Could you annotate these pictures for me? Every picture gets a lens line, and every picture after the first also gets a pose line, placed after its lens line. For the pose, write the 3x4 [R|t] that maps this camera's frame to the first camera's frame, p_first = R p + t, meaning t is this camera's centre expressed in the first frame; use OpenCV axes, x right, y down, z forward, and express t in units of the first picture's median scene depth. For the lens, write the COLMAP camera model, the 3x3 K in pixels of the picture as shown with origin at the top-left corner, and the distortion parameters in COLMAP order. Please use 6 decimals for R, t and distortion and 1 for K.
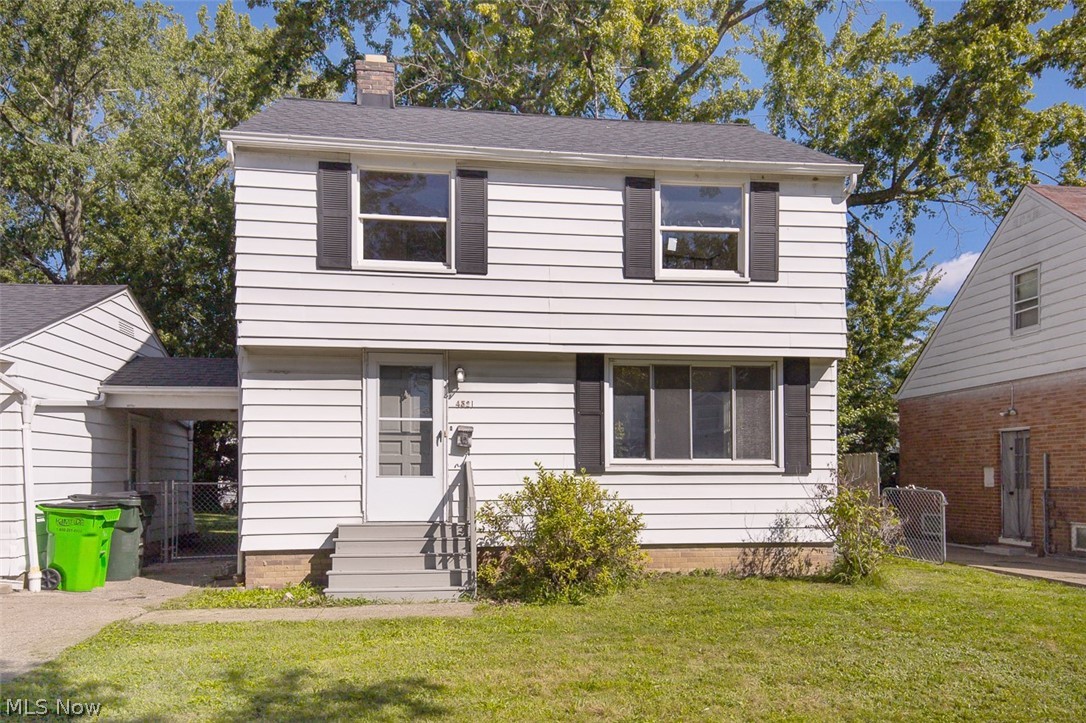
lens RADIAL K [[807.8, 0, 541.1], [0, 807.8, 484.2], [0, 0, 1]] dist [0.051008, 0.001751]
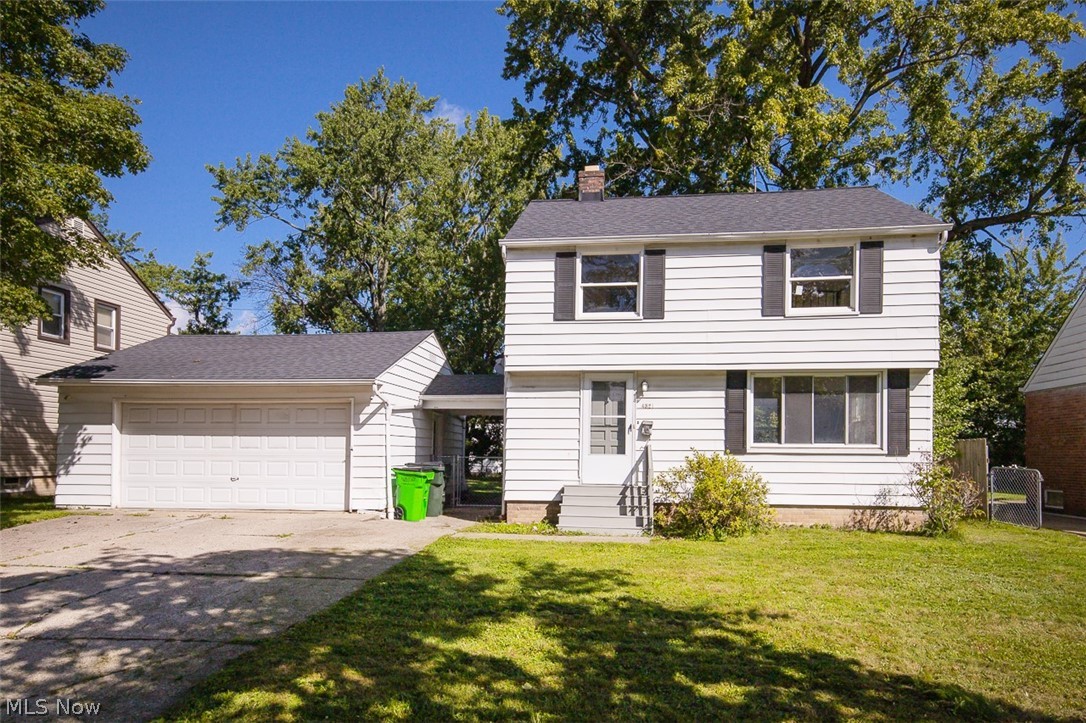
lens RADIAL K [[675.2, 0, 547.9], [0, 675.2, 462.1], [0, 0, 1]] dist [0.026956, 0.001368]
pose [[0.969292, 0.012590, -0.245590, 0.033366], [-0.011702, 0.999919, 0.005074, -0.000410], [0.245634, -0.002045, 0.969361, -0.240141]]
